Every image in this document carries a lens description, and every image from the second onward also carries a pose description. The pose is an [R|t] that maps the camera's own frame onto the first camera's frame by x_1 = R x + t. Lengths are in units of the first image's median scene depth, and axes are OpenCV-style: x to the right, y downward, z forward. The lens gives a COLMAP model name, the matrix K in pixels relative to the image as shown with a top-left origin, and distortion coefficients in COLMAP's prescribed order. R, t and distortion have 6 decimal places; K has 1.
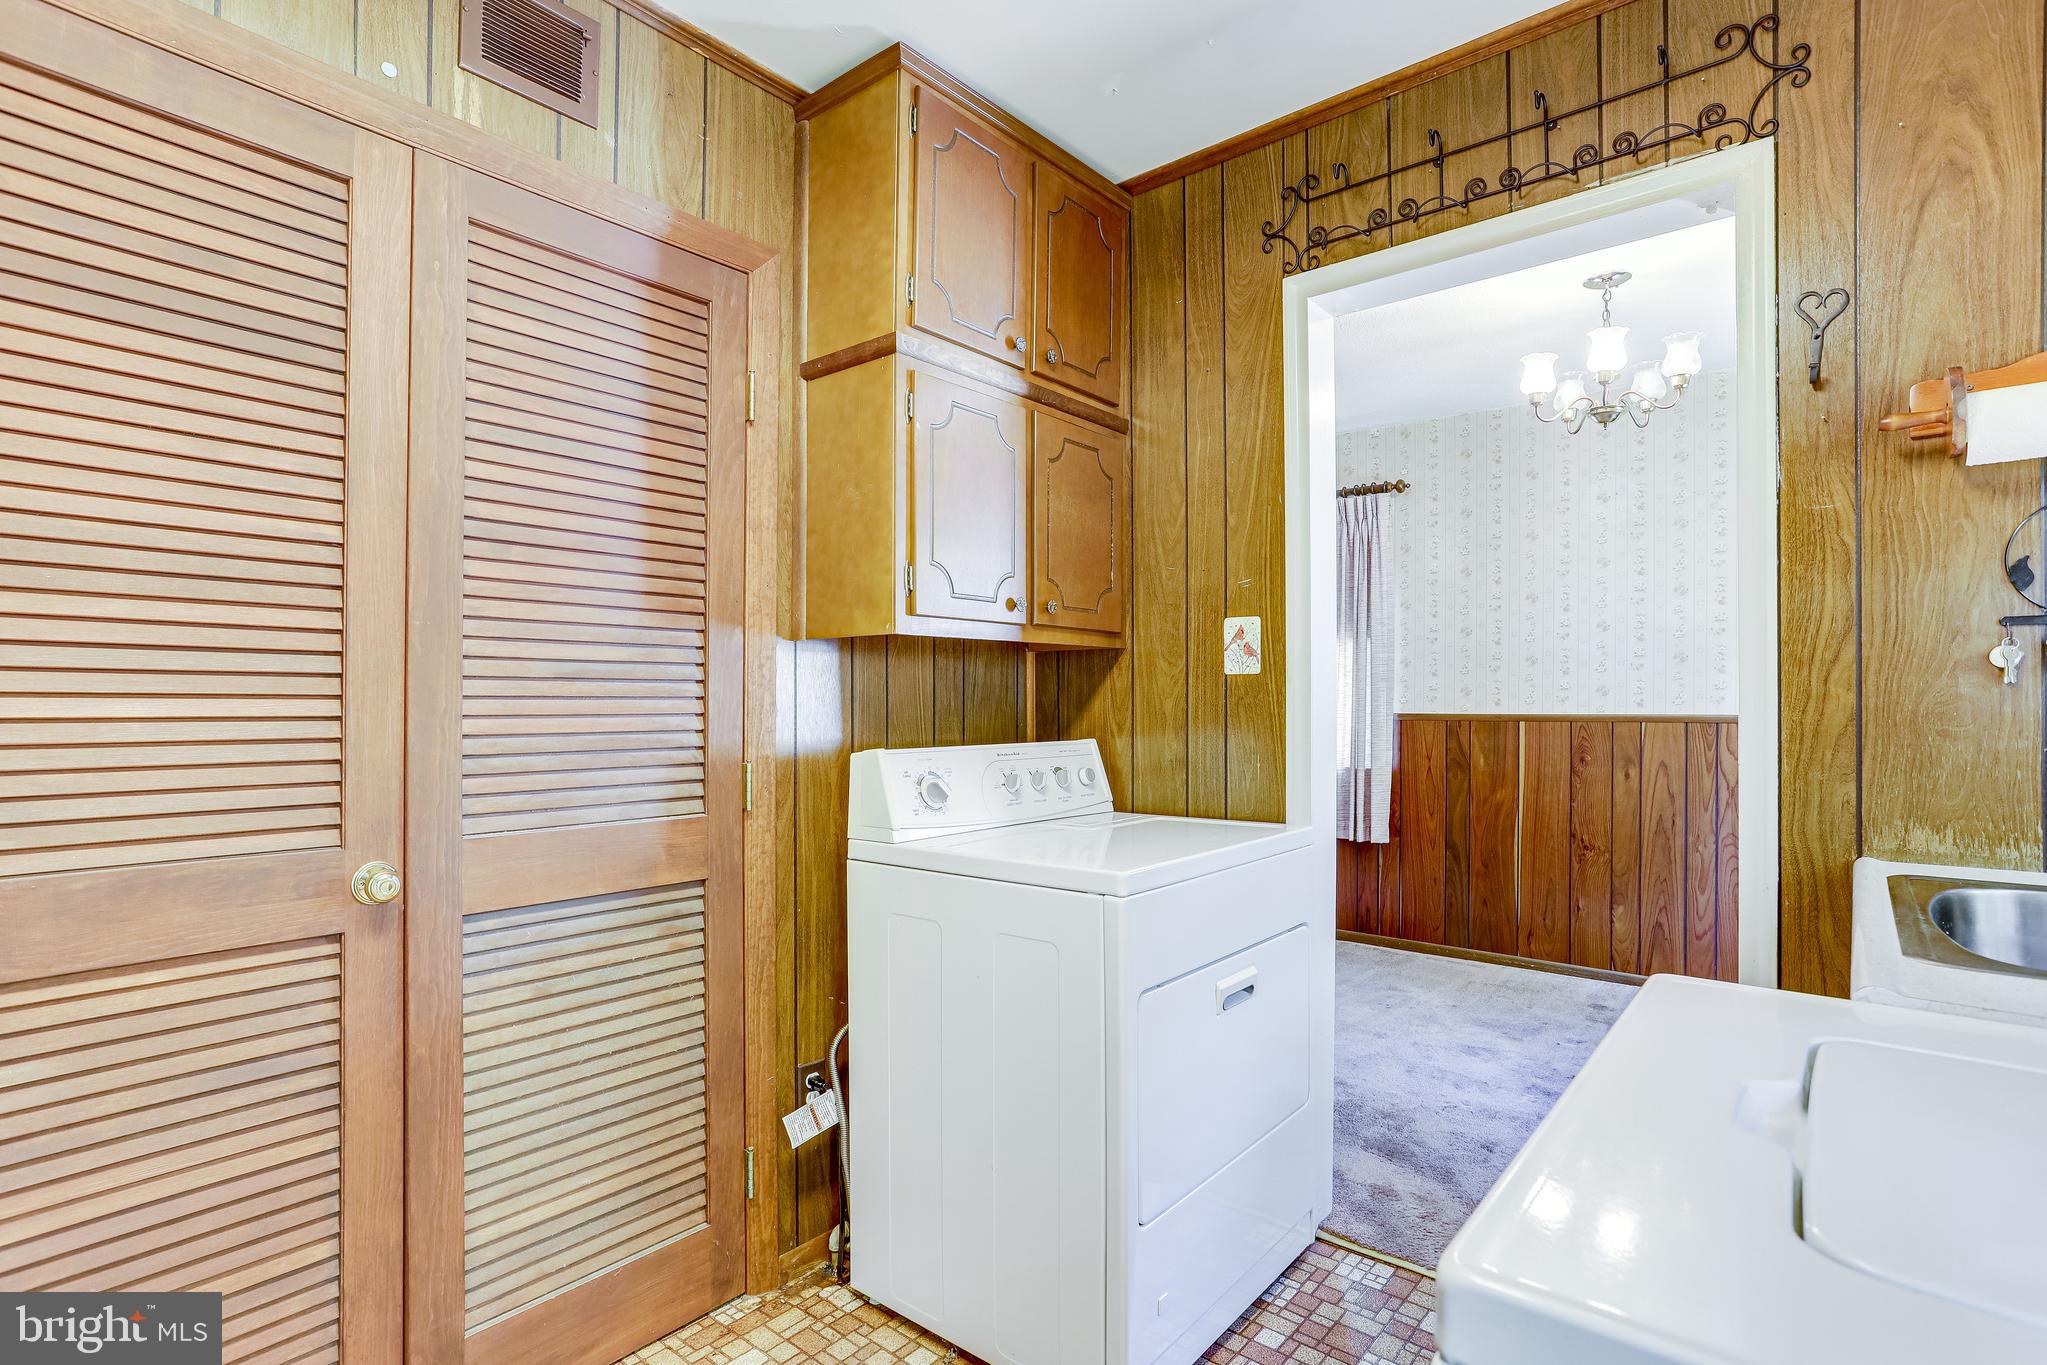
lens RADIAL K [[998.3, 0, 1023.5], [0, 998.3, 682.5], [0, 0, 1]] dist [-0.050027, 0.025997]
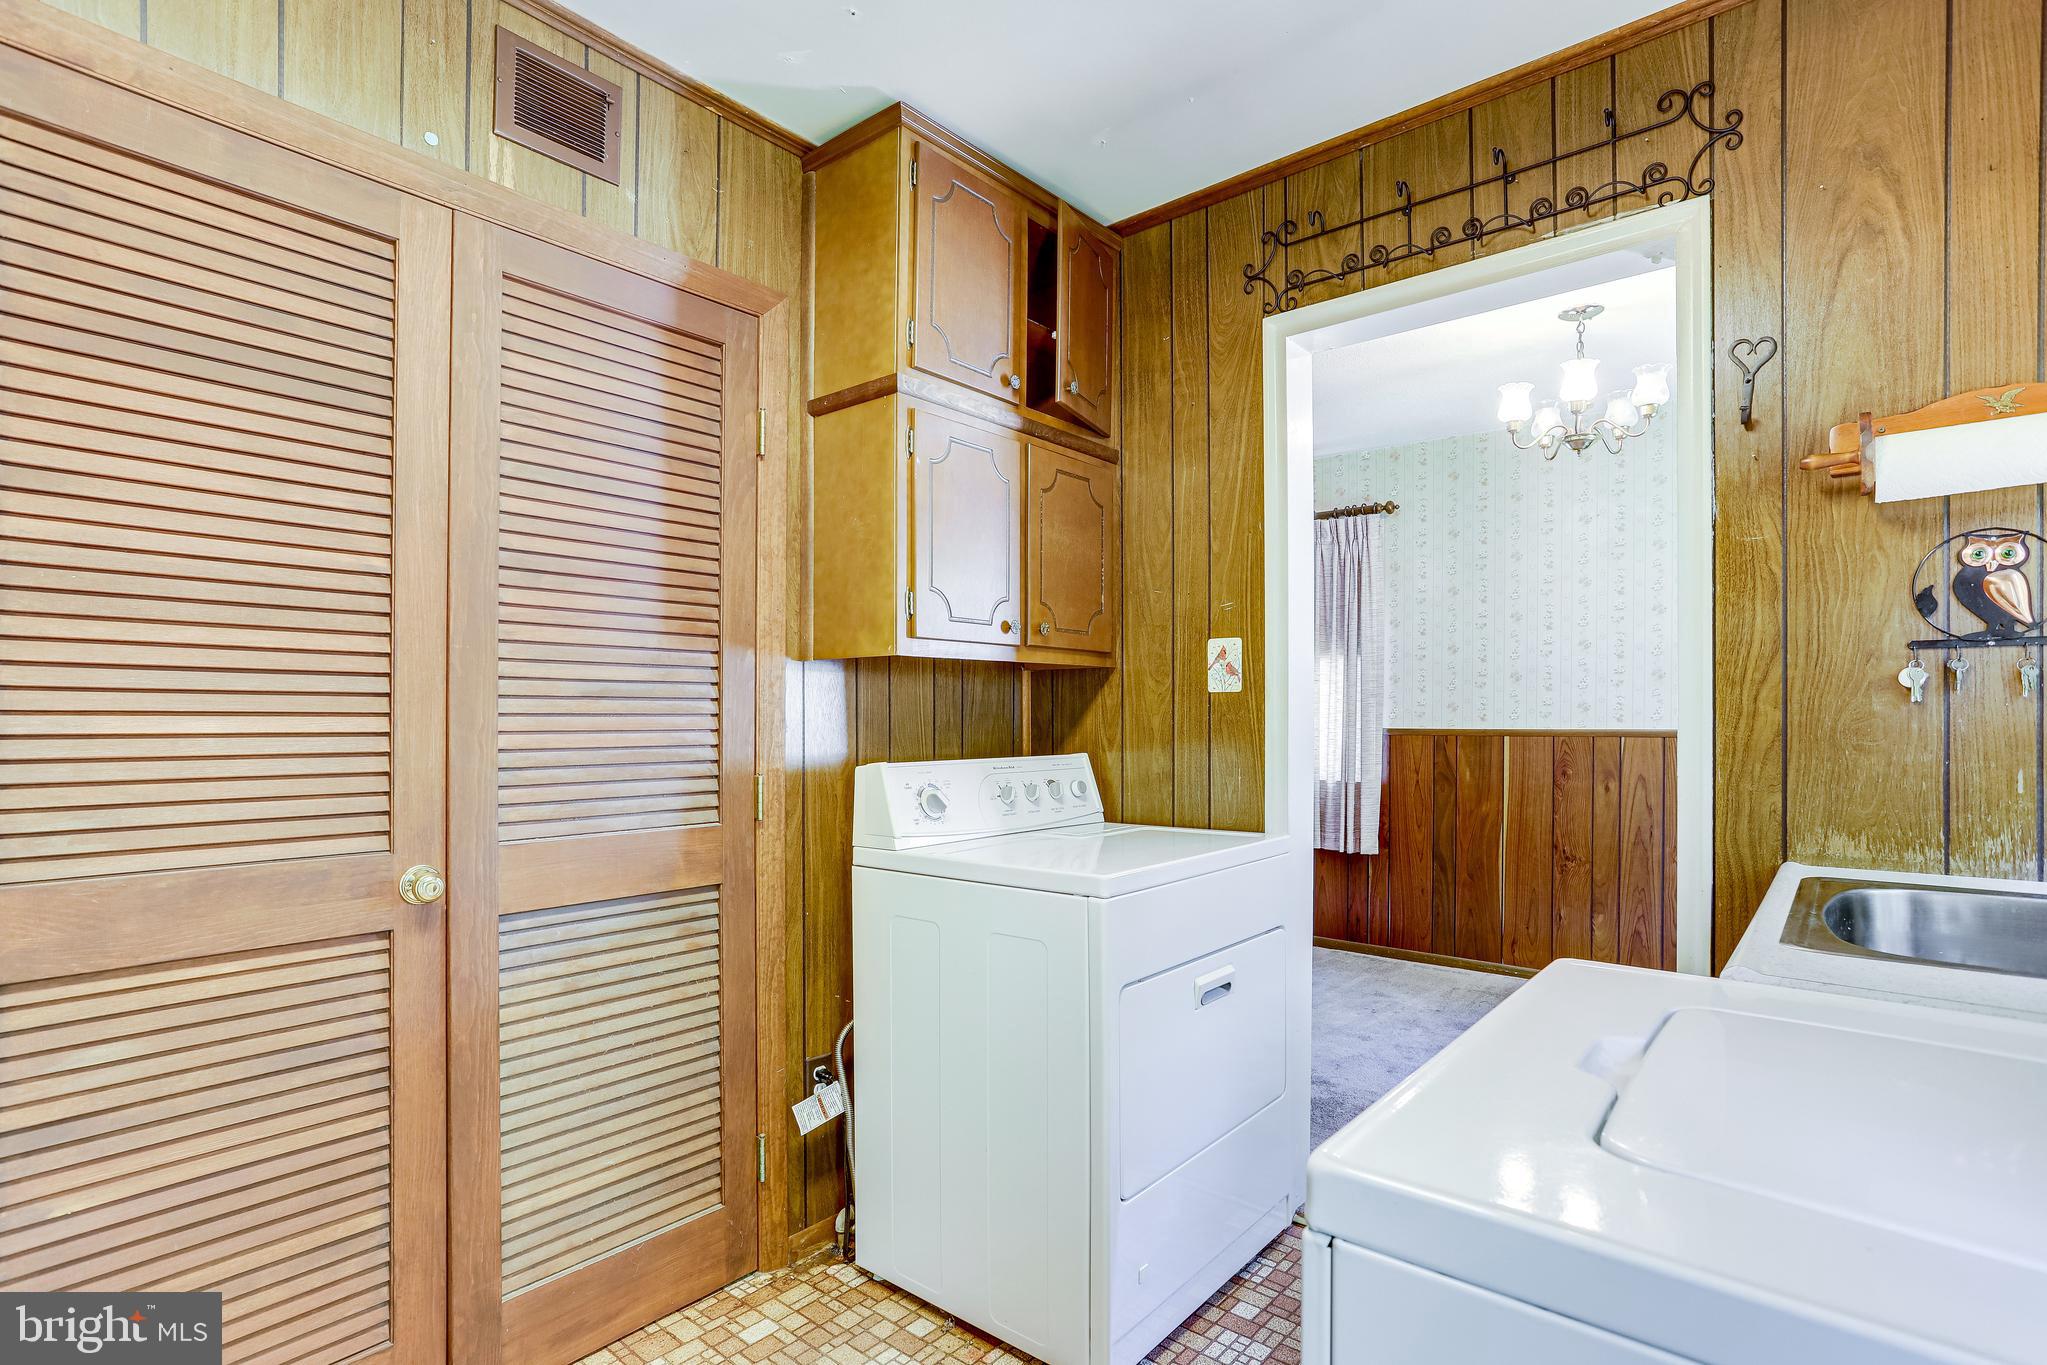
lens RADIAL K [[998.7, 0, 1025.5], [0, 998.7, 701.4], [0, 0, 1]] dist [-0.051635, 0.028372]
pose [[0.999996, -0.000206, -0.002869, 0.006506], [0.000219, 0.999990, 0.004380, -0.001815], [0.002868, -0.004380, 0.999986, -0.036469]]
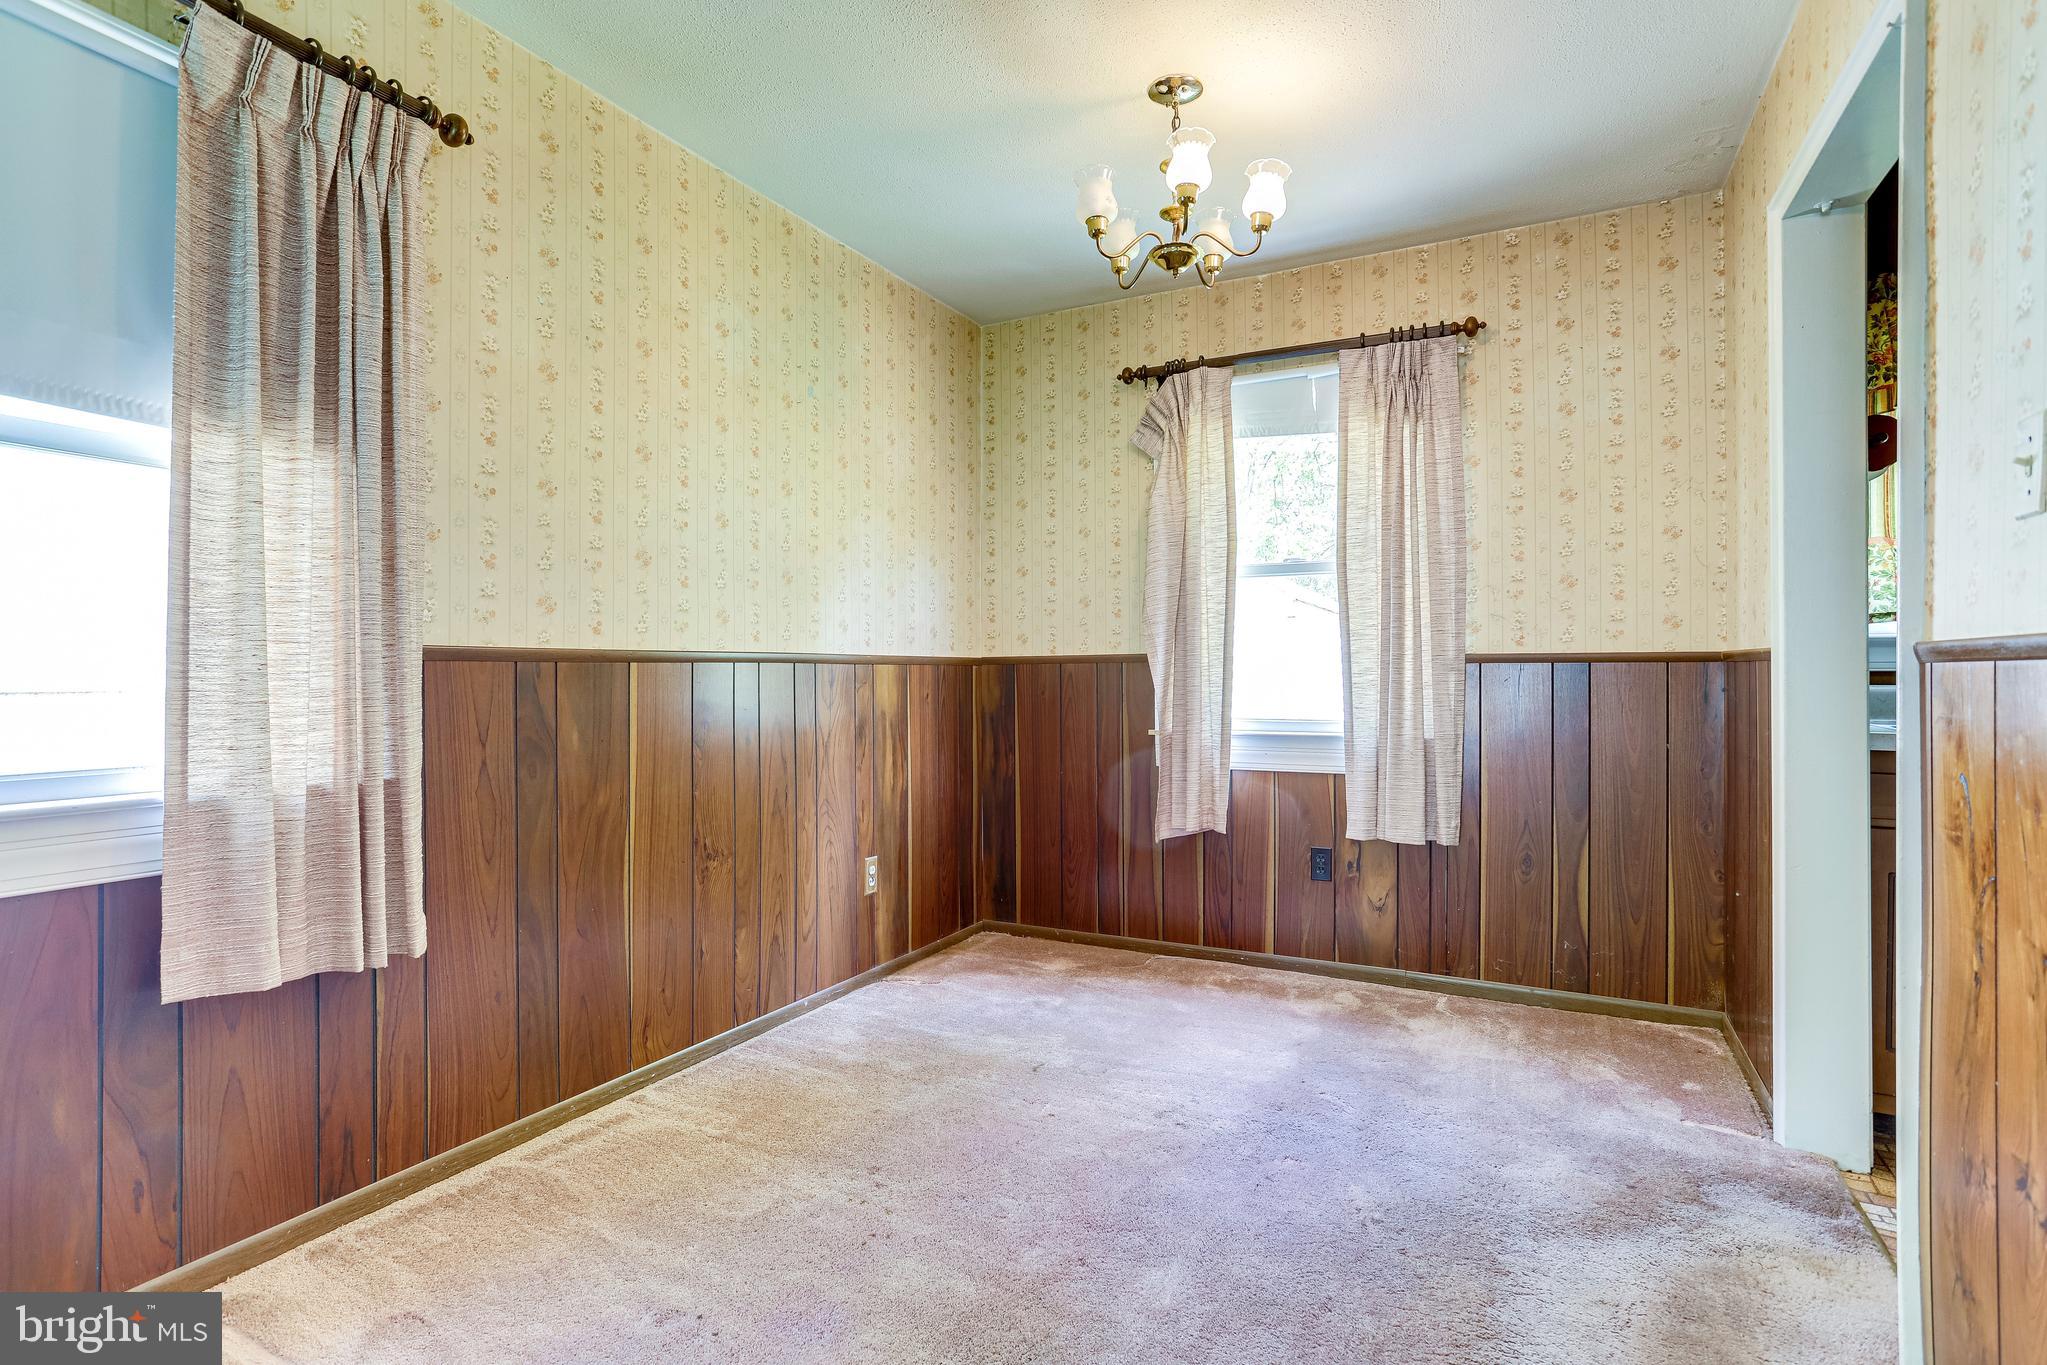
lens RADIAL K [[998.3, 0, 1023.5], [0, 998.3, 682.5], [0, 0, 1]] dist [-0.050027, 0.025997]
pose [[-0.225941, -0.005024, 0.974128, -0.121374], [-0.009537, 0.999950, 0.002945, 0.052443], [-0.974094, -0.008625, -0.225978, 1.015619]]
